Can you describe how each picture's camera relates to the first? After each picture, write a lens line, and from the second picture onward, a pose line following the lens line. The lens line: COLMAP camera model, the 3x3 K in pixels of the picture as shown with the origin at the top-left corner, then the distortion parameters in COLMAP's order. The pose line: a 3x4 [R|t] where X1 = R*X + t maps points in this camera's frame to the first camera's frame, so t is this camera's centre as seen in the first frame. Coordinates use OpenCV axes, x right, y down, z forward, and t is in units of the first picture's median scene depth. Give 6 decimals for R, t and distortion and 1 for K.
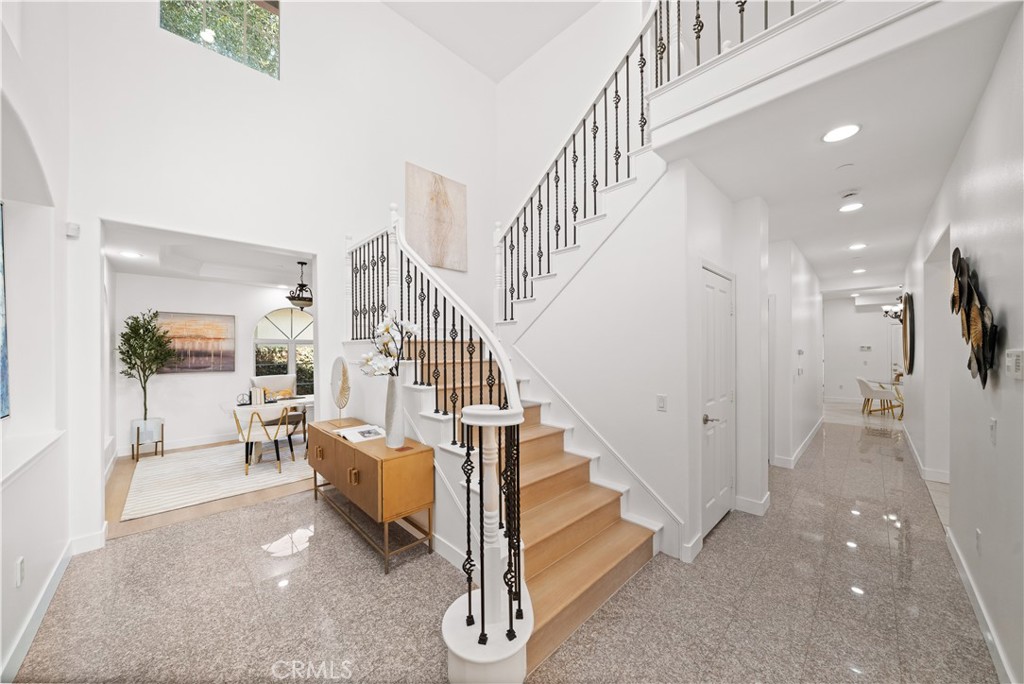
lens RADIAL K [[351.1, 0, 504.9], [0, 351.1, 348.0], [0, 0, 1]] dist [-0.012731, -0.000297]
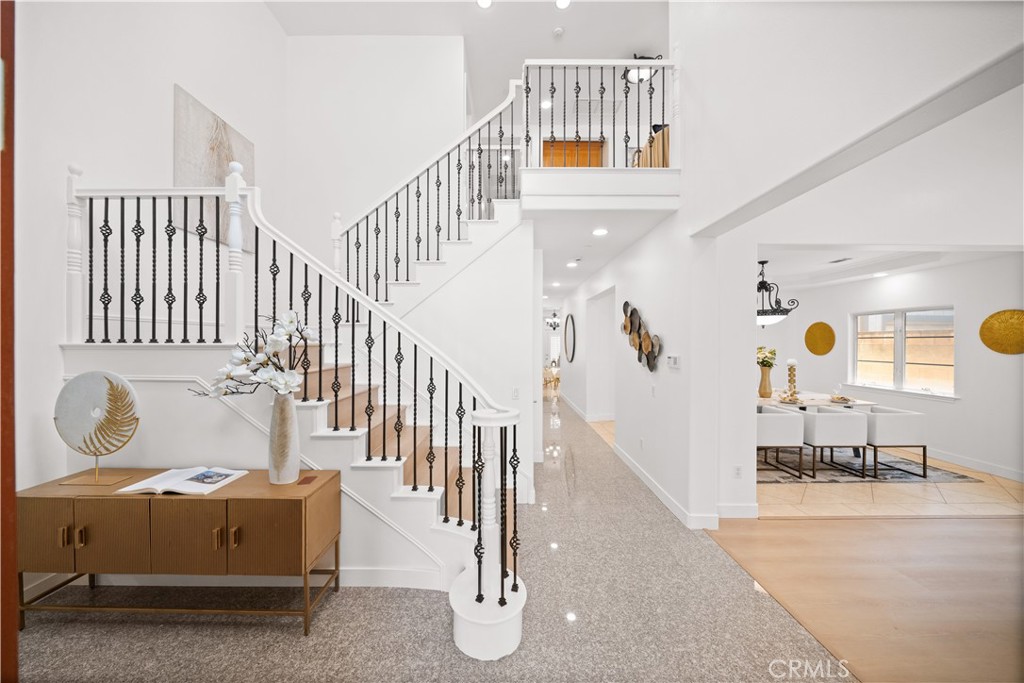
lens RADIAL K [[351.1, 0, 505.1], [0, 351.1, 342.3], [0, 0, 1]] dist [-0.012731, -0.000297]
pose [[0.688608, 0.006260, 0.725107, -0.464053], [-0.005079, 0.999980, -0.003809, -0.029123], [-0.725116, -0.001060, 0.688626, 0.078355]]
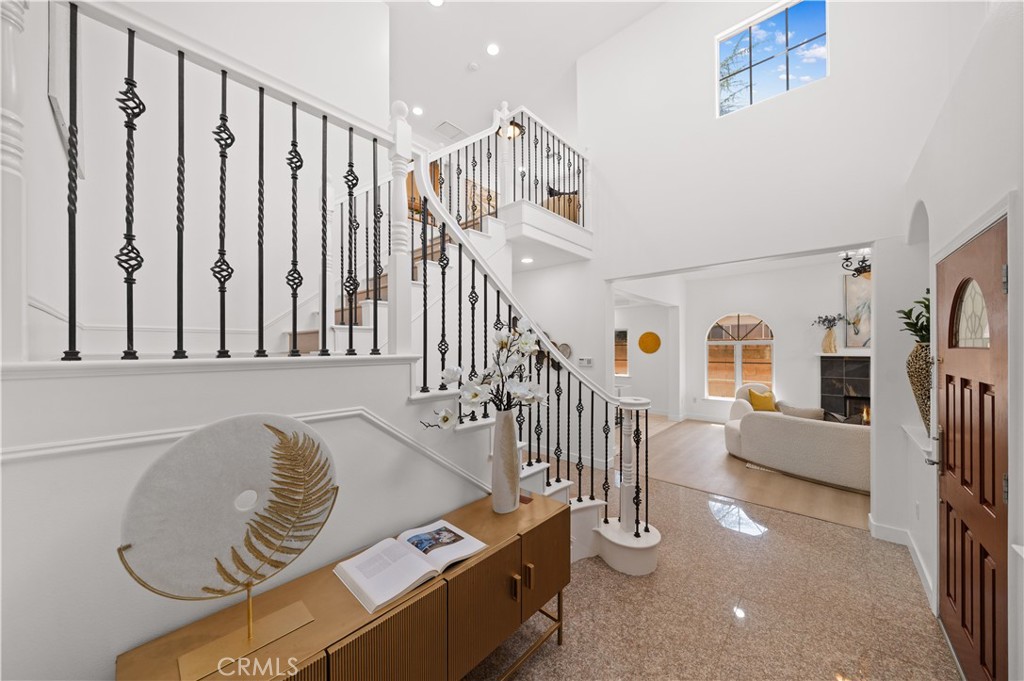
lens RADIAL K [[351.1, 0, 512.6], [0, 351.1, 345.1], [0, 0, 1]] dist [-0.012731, -0.000297]
pose [[-0.070426, 0.014782, 0.997408, -0.870889], [0.005962, 0.999879, -0.014398, -0.032478], [-0.997499, 0.004933, -0.070505, 0.878335]]
